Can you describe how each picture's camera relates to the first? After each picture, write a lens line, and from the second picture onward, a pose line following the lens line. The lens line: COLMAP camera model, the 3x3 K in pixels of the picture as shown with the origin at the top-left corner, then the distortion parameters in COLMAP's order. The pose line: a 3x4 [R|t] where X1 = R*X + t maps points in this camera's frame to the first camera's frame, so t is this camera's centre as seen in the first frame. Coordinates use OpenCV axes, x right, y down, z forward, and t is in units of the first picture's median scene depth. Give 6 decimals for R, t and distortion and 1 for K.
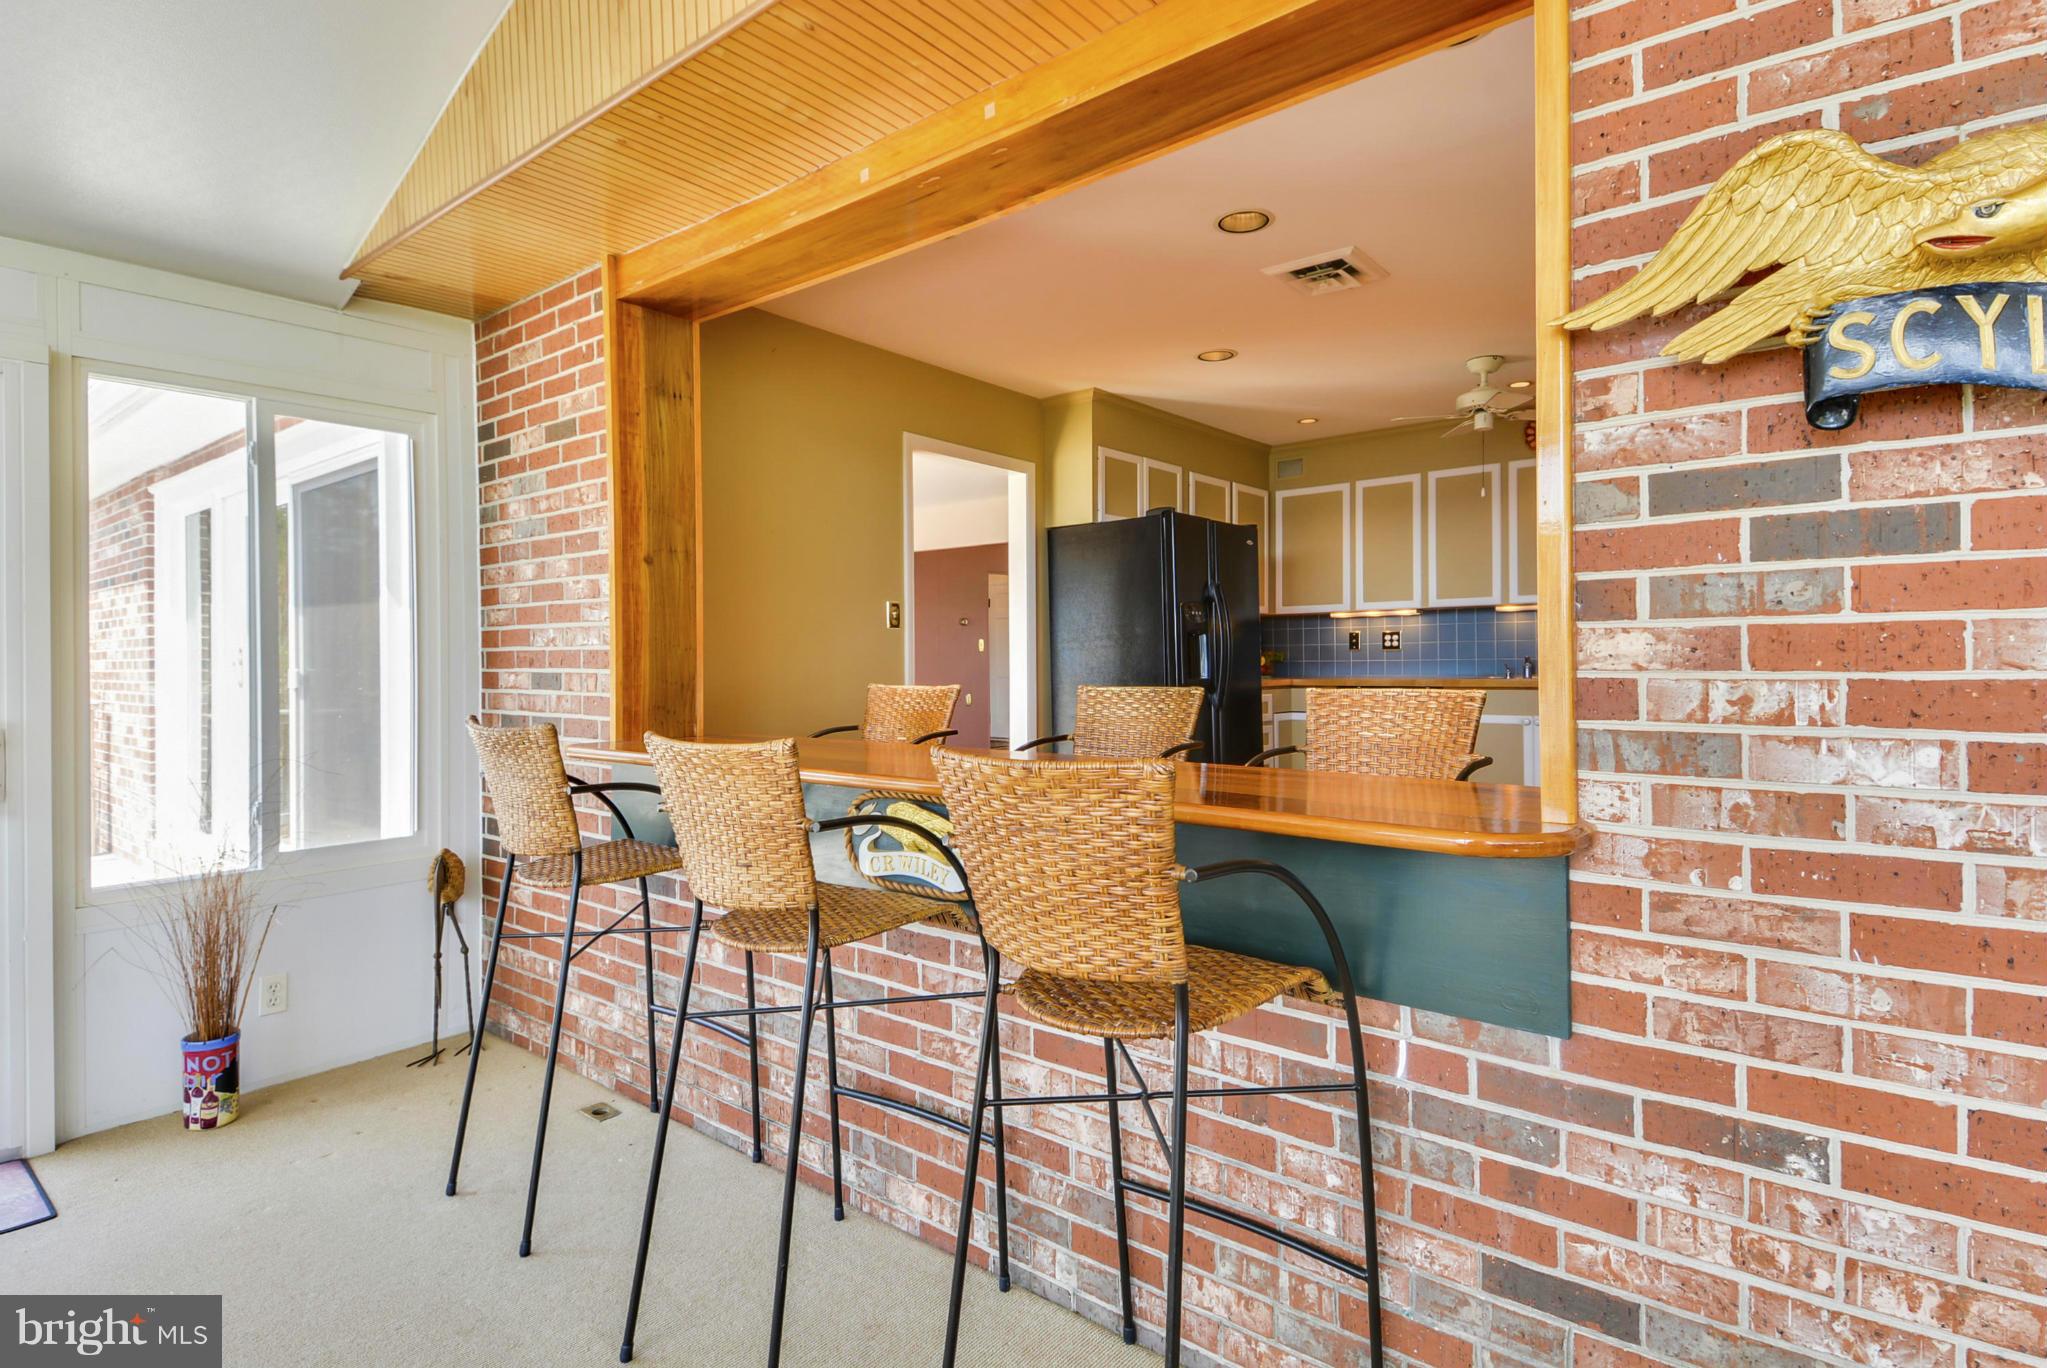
lens RADIAL K [[1073.4, 0, 1004.8], [0, 1073.4, 676.4], [0, 0, 1]] dist [0.002958, -0.001631]
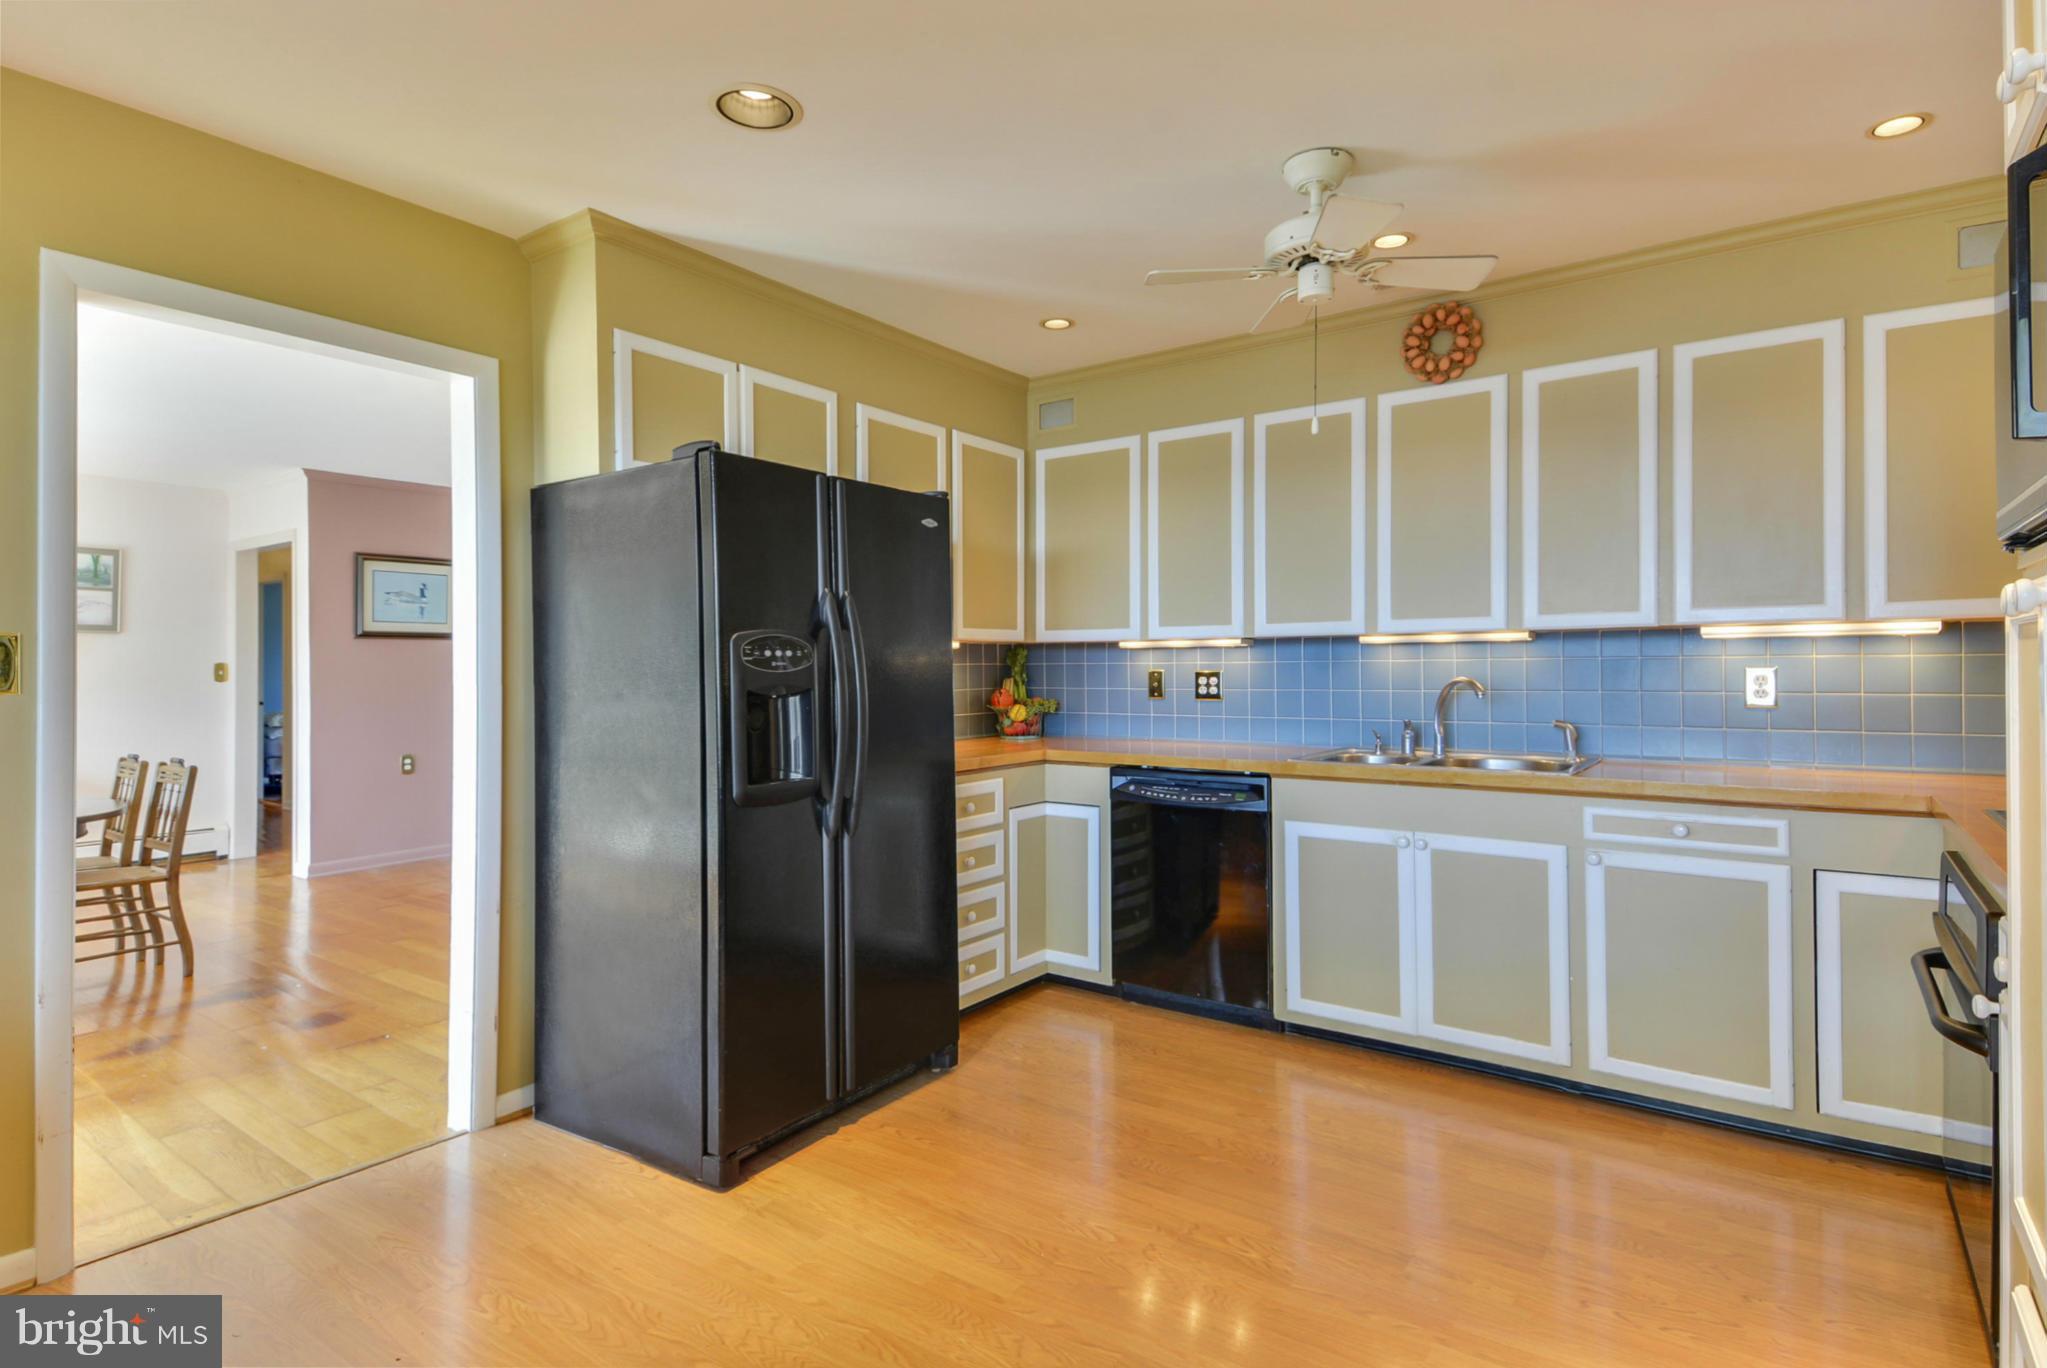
lens RADIAL K [[1073.4, 0, 1037.6], [0, 1073.4, 682.7], [0, 0, 1]] dist [0.002958, -0.001631]
pose [[0.994829, 0.001746, 0.101550, 0.208450], [-0.001865, 0.999998, 0.001083, -0.038177], [-0.101548, -0.001266, 0.994830, 0.400767]]
